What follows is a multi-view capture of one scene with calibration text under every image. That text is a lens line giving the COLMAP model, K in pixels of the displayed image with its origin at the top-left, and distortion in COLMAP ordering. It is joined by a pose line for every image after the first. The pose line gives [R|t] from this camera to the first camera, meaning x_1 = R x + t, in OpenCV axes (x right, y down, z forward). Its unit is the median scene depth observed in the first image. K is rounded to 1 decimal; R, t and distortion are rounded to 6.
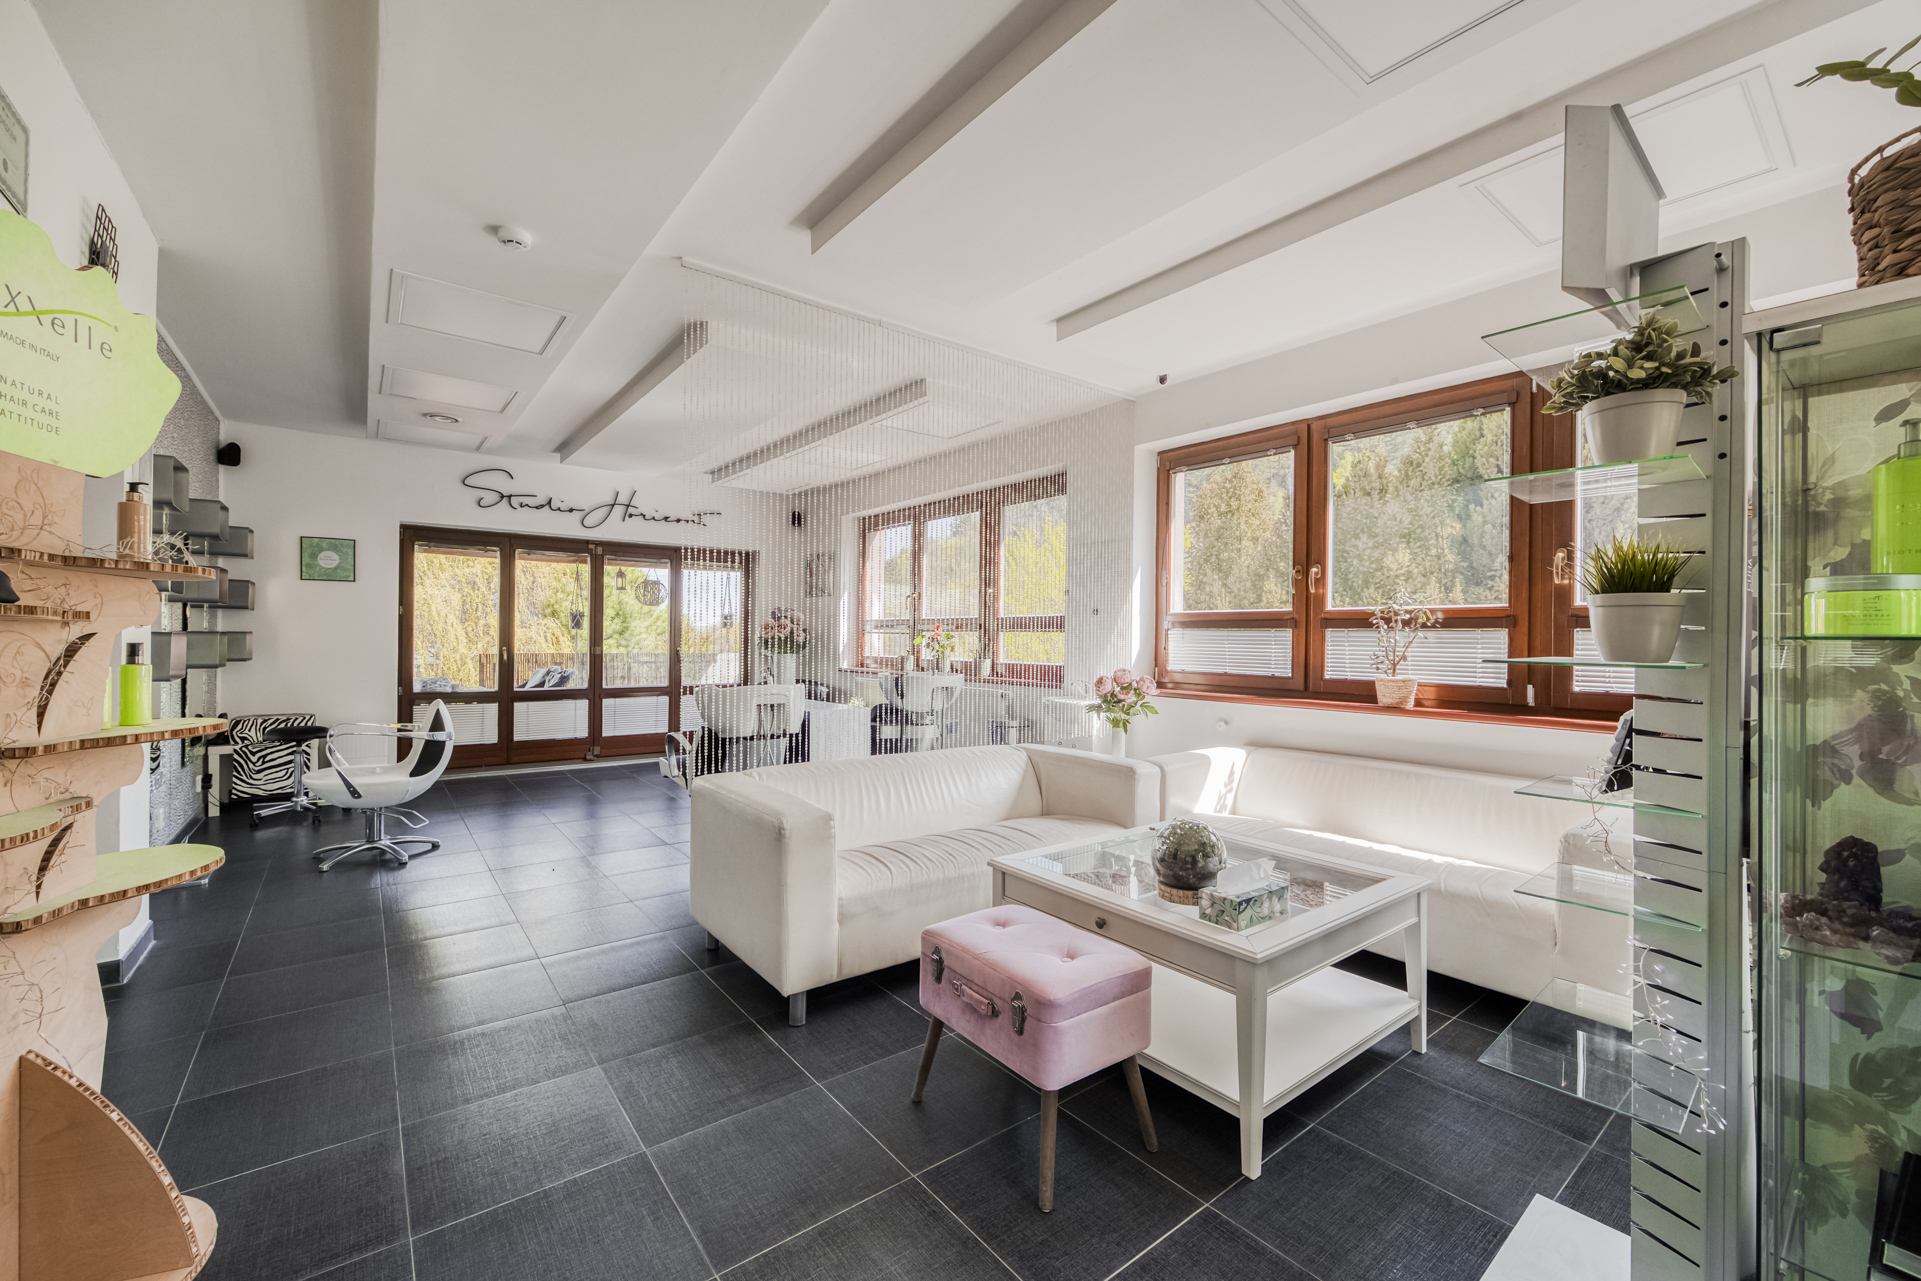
lens RADIAL K [[781.1, 0, 964.9], [0, 781.1, 638.5], [0, 0, 1]] dist [-0.013095, 0.000650]
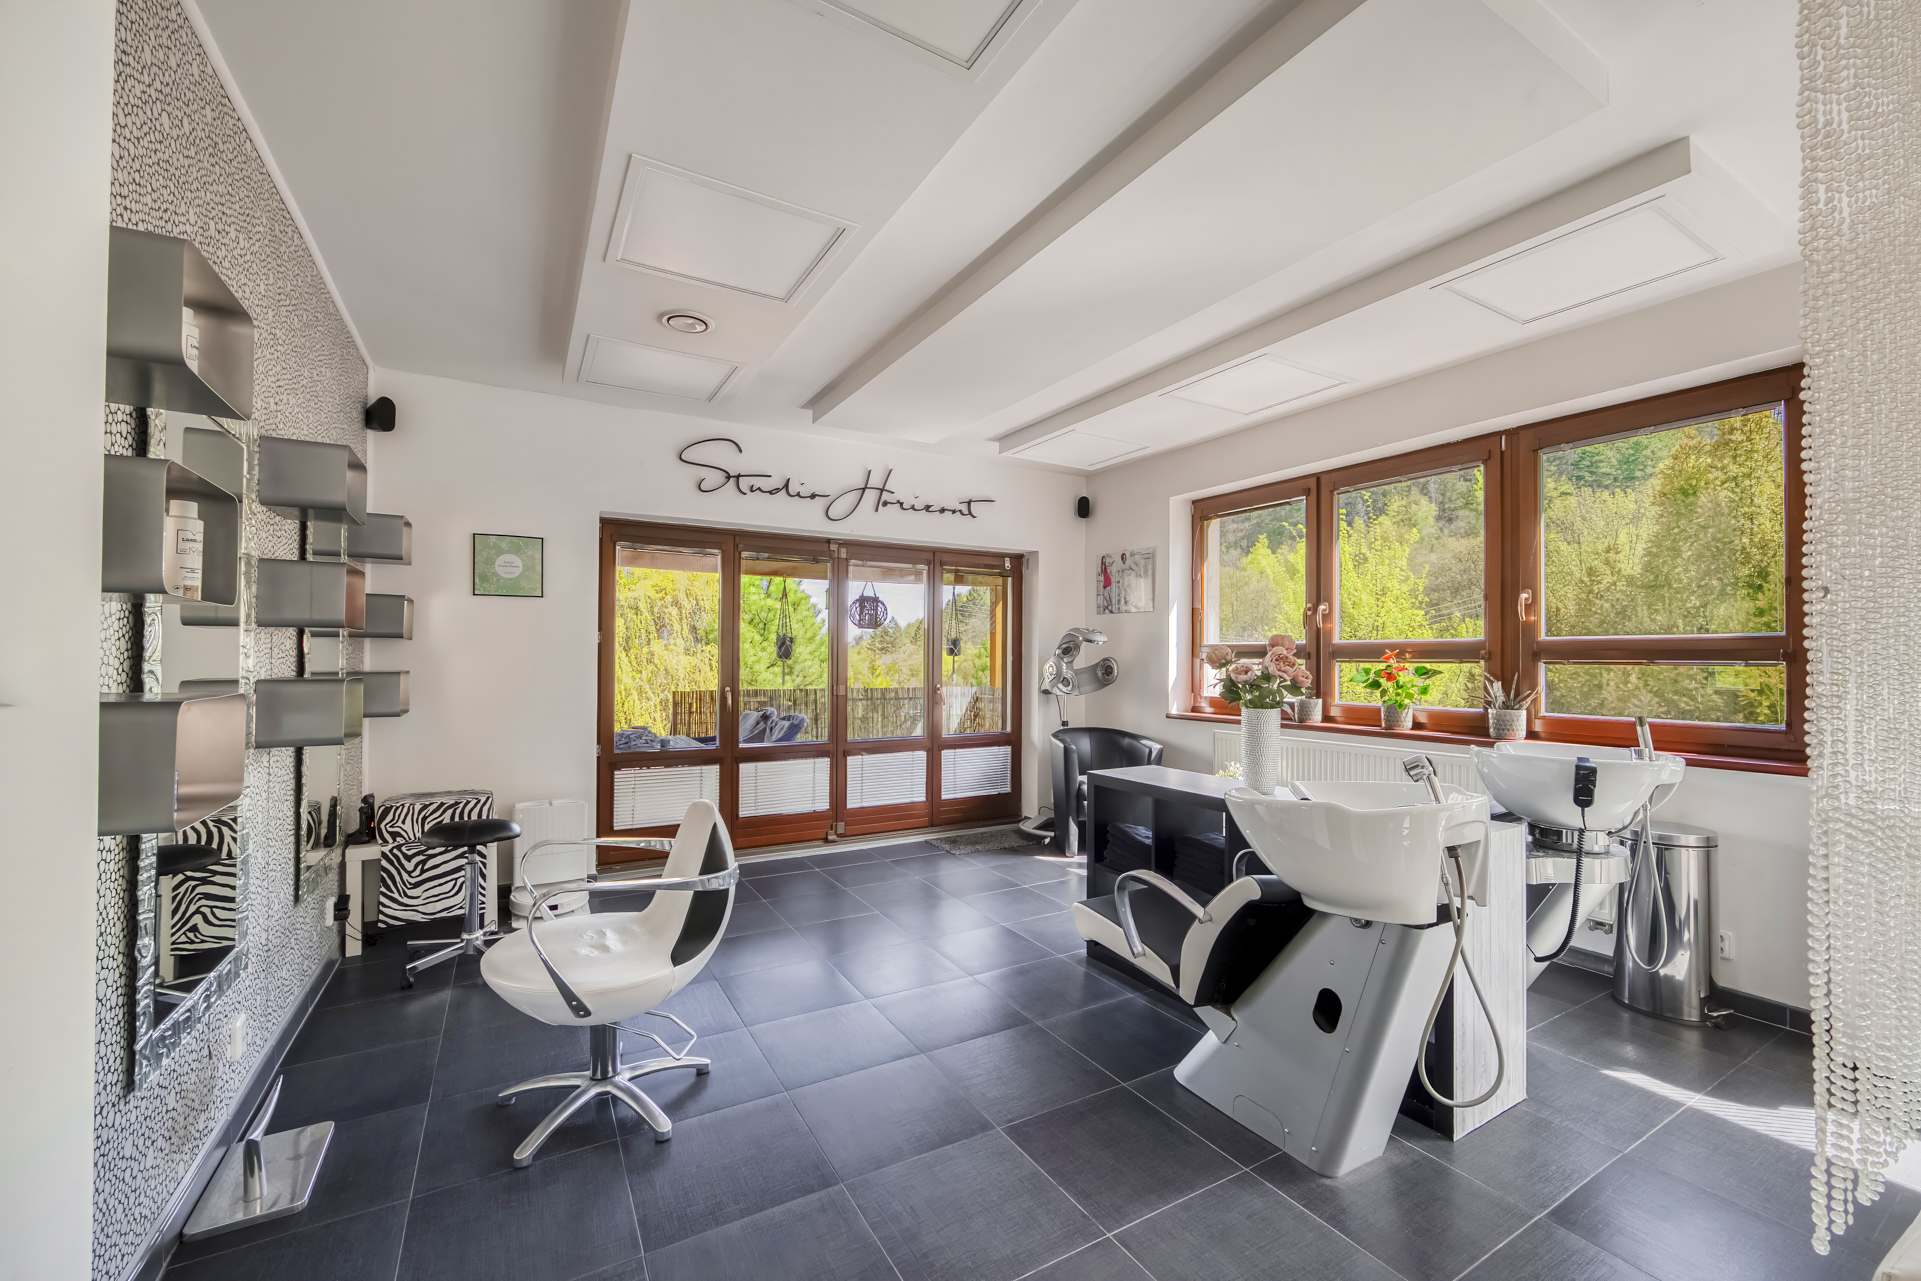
lens RADIAL K [[781.1, 0, 959.5], [0, 781.1, 653.1], [0, 0, 1]] dist [-0.013095, 0.000650]
pose [[0.989667, -0.006469, -0.143239, -0.341744], [0.005062, 0.999935, -0.010187, -0.015174], [0.143295, 0.009357, 0.989636, 0.390066]]
